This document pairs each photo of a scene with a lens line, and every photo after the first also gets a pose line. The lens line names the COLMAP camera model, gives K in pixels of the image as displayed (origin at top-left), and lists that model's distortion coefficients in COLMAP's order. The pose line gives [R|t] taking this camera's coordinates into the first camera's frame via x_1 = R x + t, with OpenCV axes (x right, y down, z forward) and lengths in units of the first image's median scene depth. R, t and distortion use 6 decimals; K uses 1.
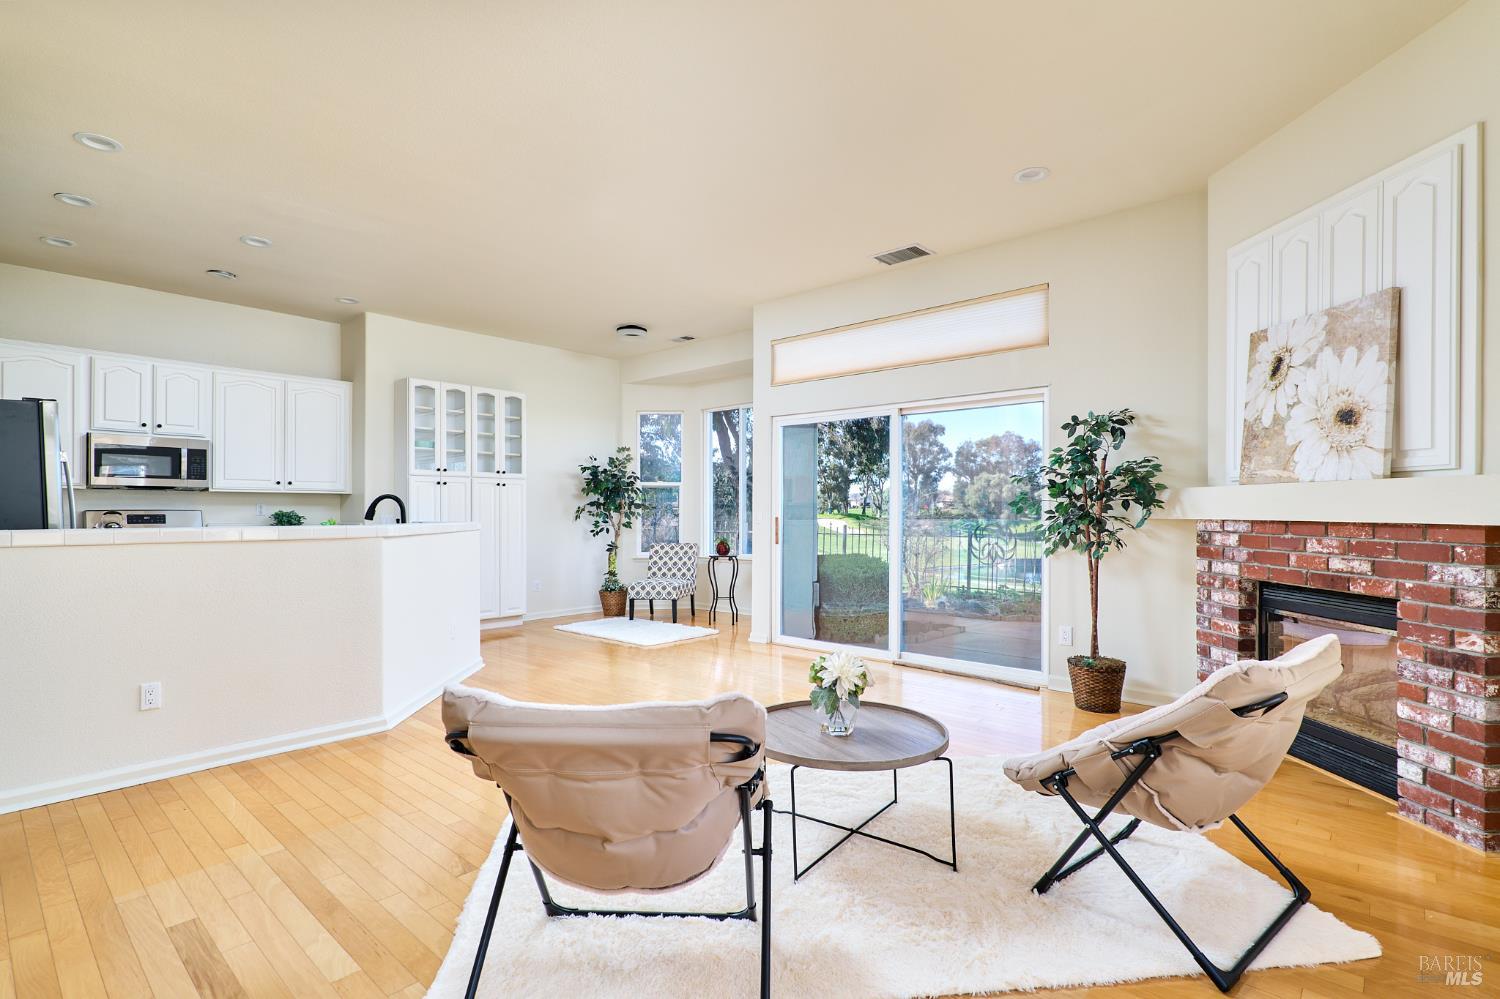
lens RADIAL K [[711.0, 0, 754.5], [0, 711.0, 504.9], [0, 0, 1]] dist [-0.001160, -0.000112]
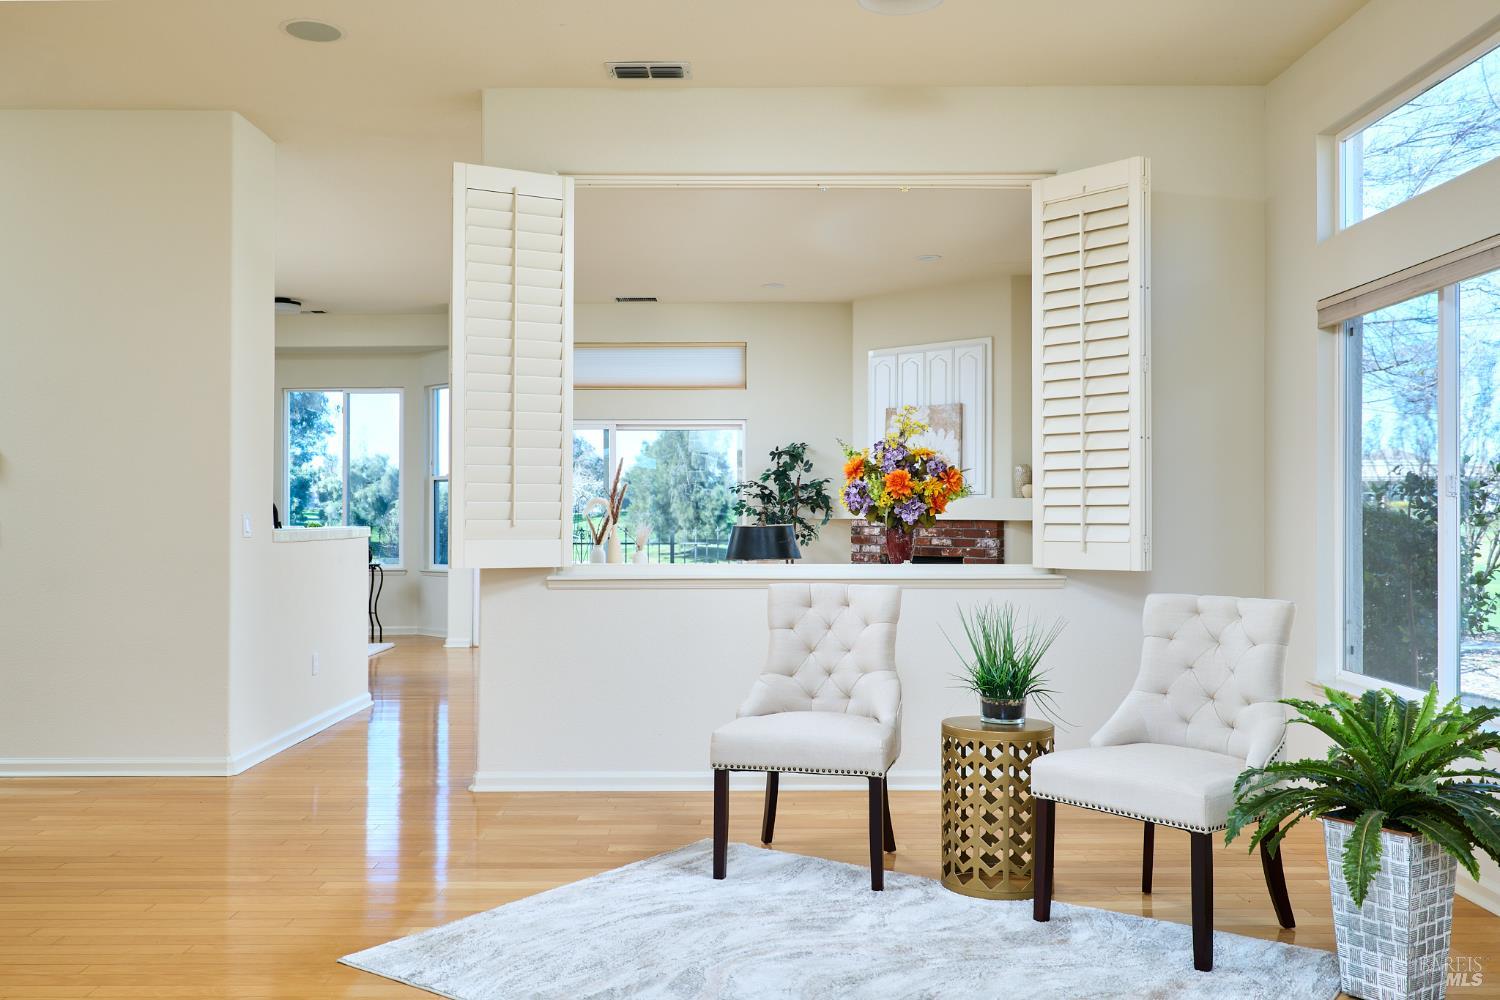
lens RADIAL K [[1186.1, 0, 750.0], [0, 1186.1, 500.0], [0, 0, 1]] dist [-0.002500, -0.000232]
pose [[0.754680, 0.004751, 0.656076, -0.611595], [-0.004339, 0.999988, -0.002250, -0.007261], [-0.656079, -0.001148, 0.754692, -0.400235]]
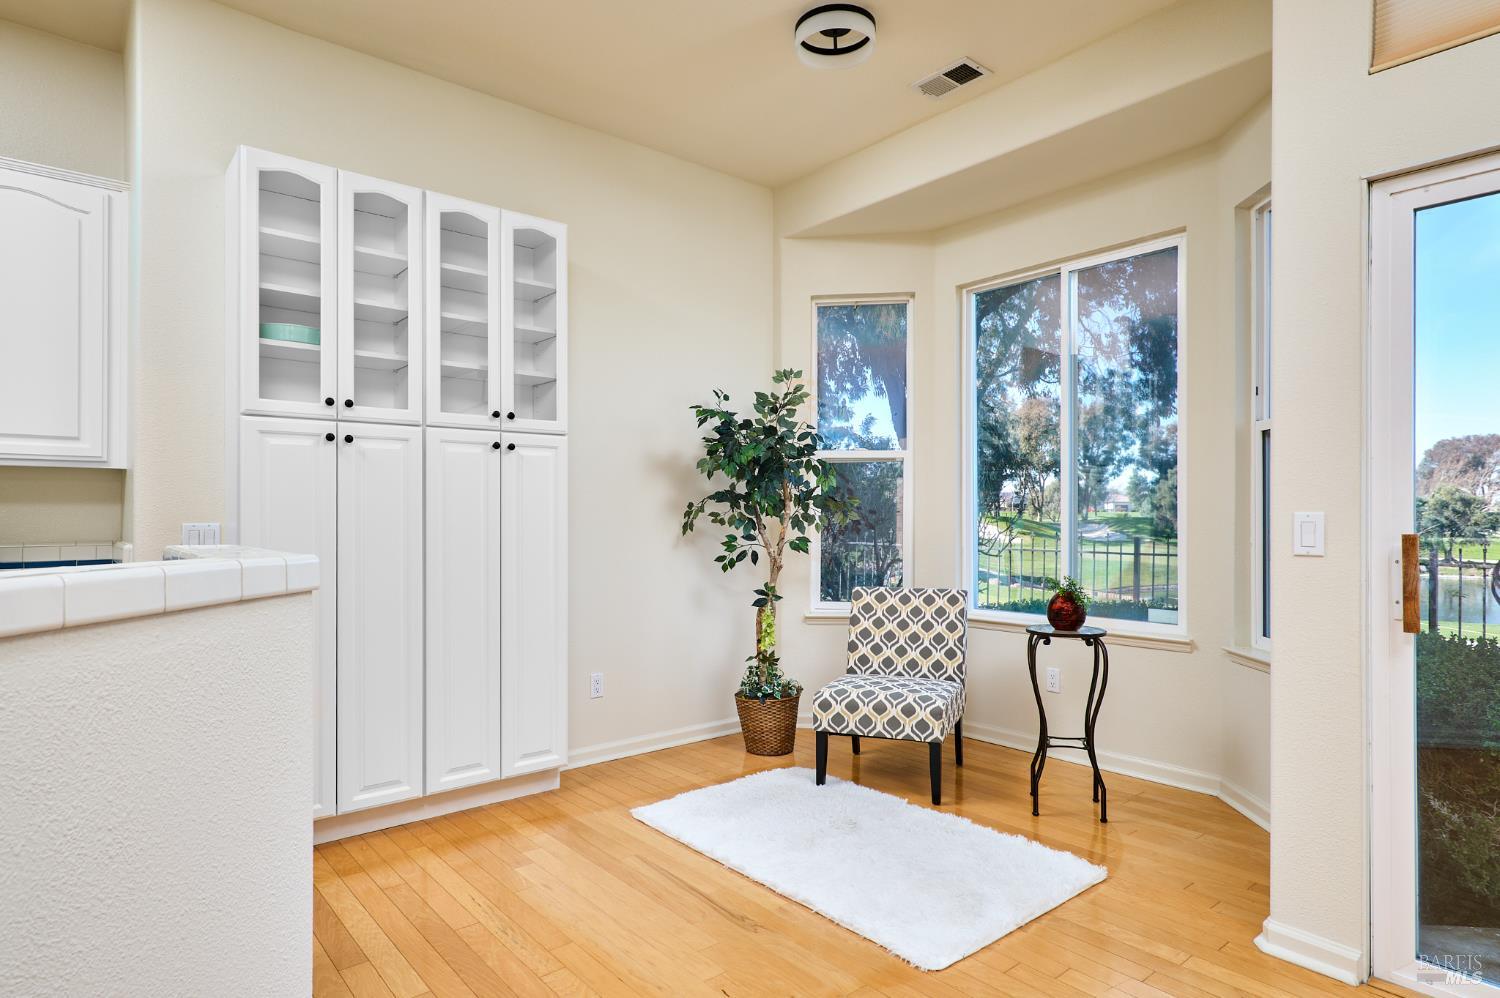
lens RADIAL K [[847.6, 0, 750.0], [0, 847.6, 499.0], [0, 0, 1]] dist [-0.000110, -0.000137]
pose [[0.988289, -0.002242, -0.152579, -0.130508], [0.000898, 0.999960, -0.008874, 0.004761], [0.152593, 0.008633, 0.988251, 0.486192]]
